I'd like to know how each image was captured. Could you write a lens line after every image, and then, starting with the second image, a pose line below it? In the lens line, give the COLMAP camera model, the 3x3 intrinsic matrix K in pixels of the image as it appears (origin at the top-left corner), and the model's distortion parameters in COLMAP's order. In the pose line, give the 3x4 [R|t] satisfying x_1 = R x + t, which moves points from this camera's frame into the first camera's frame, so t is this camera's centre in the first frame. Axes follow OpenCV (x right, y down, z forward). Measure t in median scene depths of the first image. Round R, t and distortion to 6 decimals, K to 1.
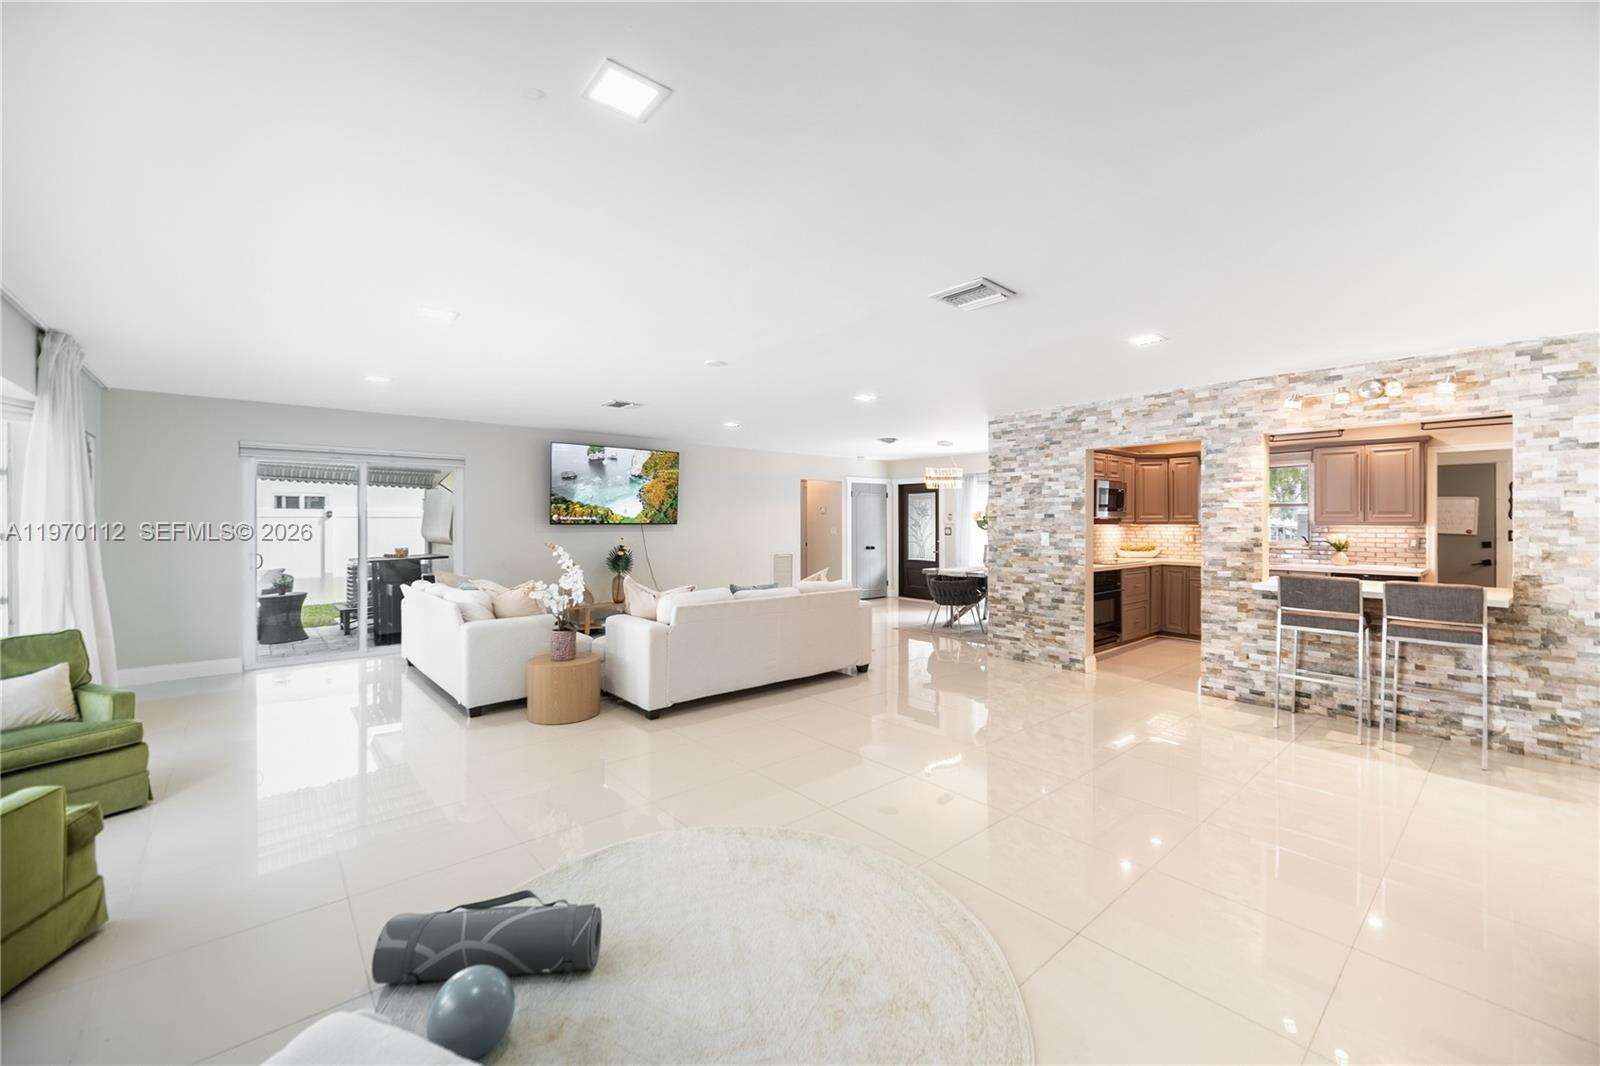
lens RADIAL K [[630.6, 0, 800.6], [0, 630.6, 523.3], [0, 0, 1]] dist [-0.001984, 0.000294]
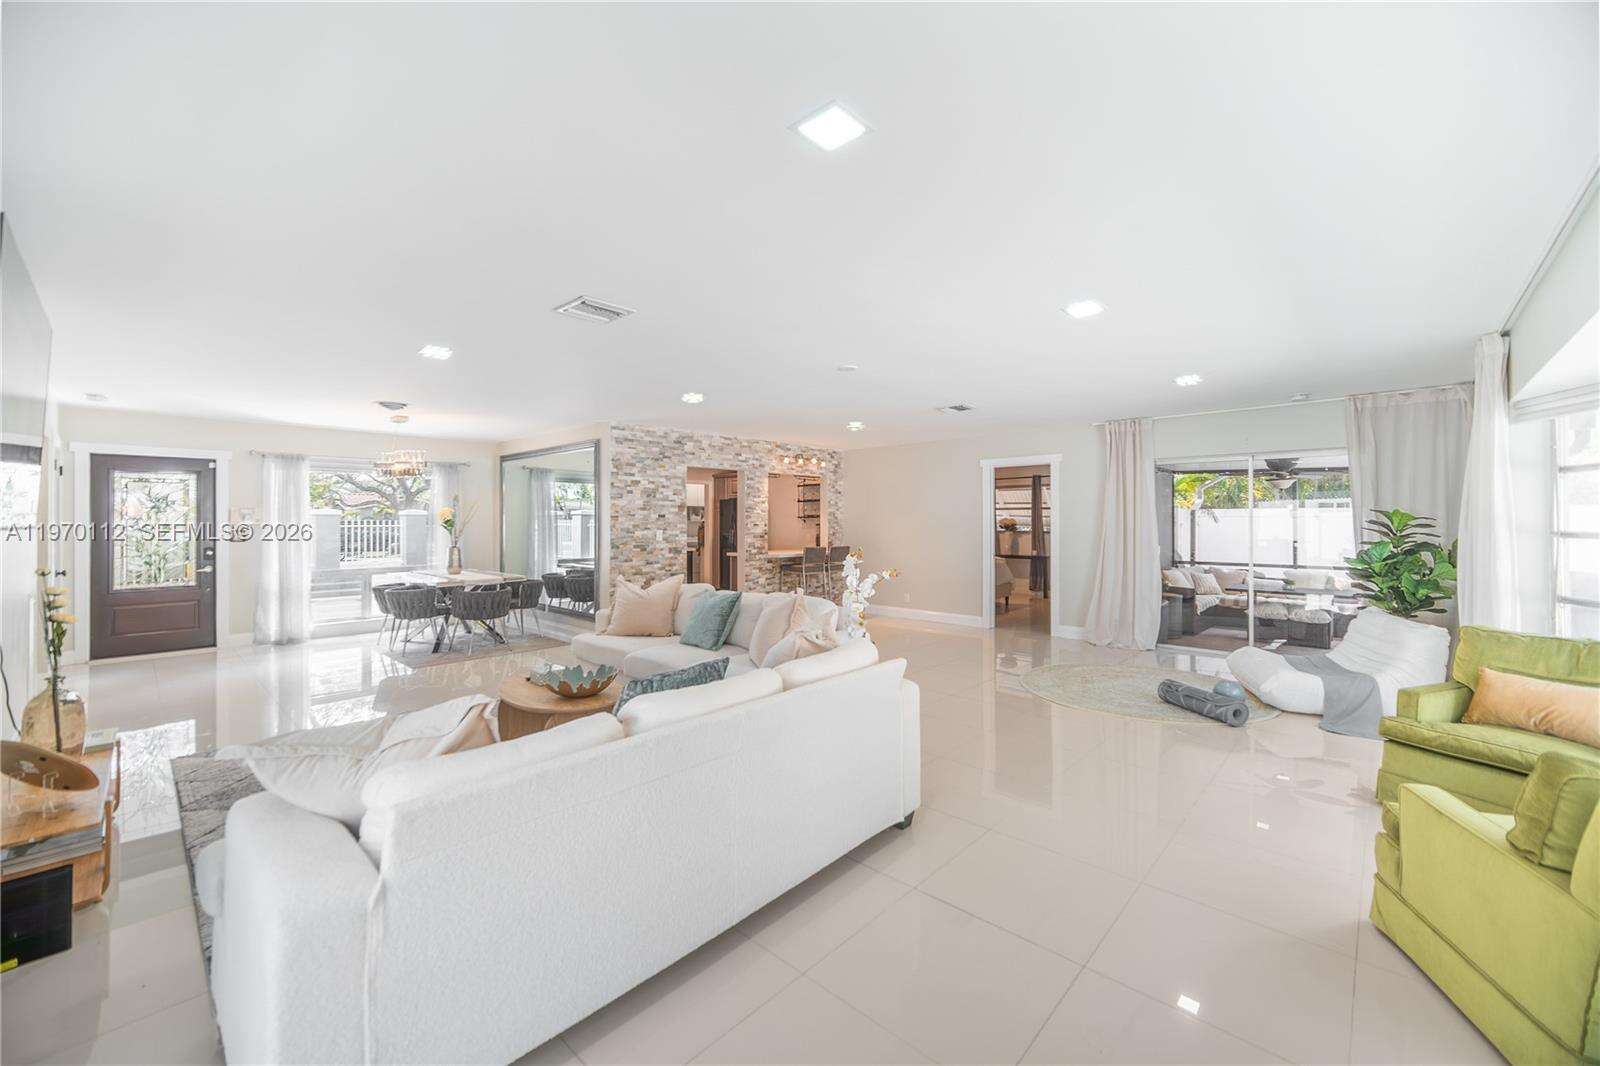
lens RADIAL K [[630.6, 0, 796.9], [0, 630.6, 517.2], [0, 0, 1]] dist [-0.001984, 0.000294]
pose [[-0.107955, 0.006226, 0.994136, -0.819735], [0.004066, 0.999975, -0.005821, -0.001453], [-0.994147, 0.003413, -0.107978, 0.843765]]
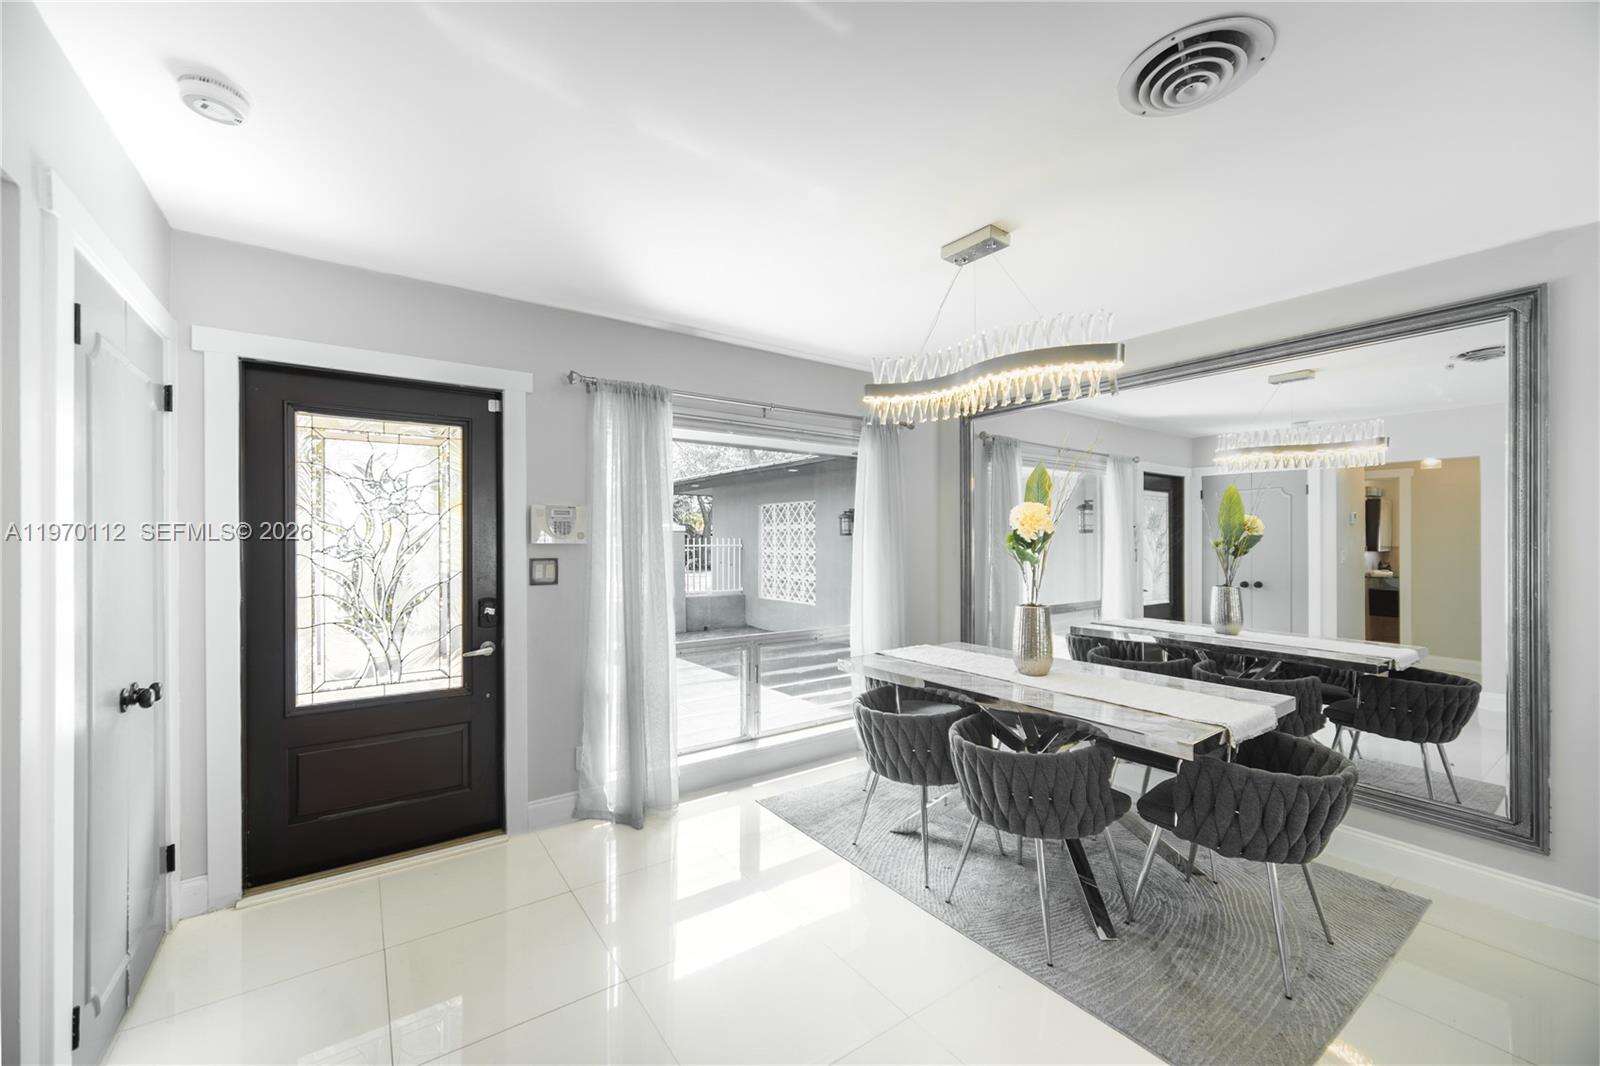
lens RADIAL K [[630.6, 0, 800.9], [0, 630.6, 540.1], [0, 0, 1]] dist [-0.001984, 0.000294]
pose [[0.086047, -0.003849, 0.996284, -0.064095], [0.002036, 0.999991, 0.003687, -0.003820], [-0.996289, 0.001711, 0.086054, 1.473034]]
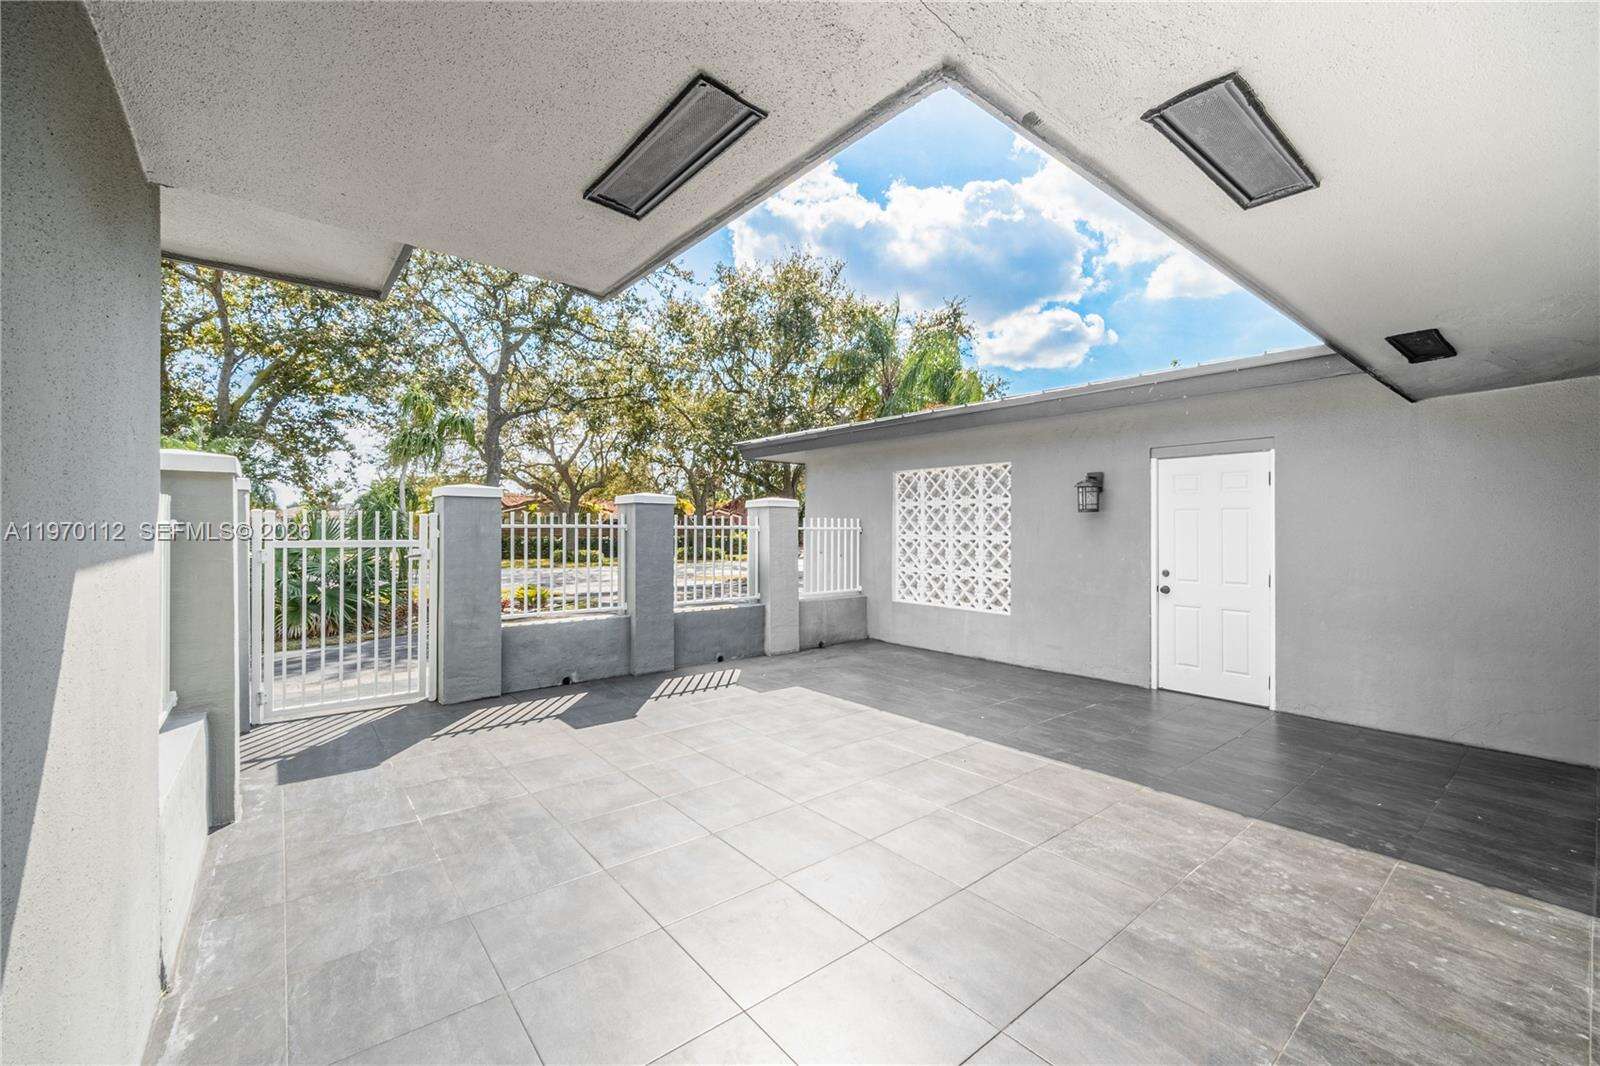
lens RADIAL K [[630.6, 0, 792.5], [0, 630.6, 526.6], [0, 0, 1]] dist [-0.001984, 0.000294]
pose [[0.005041, -0.003258, 0.999982, 0.091760], [0.004269, 0.999986, 0.003236, -0.000091], [-0.999978, 0.004252, 0.005054, 1.626439]]
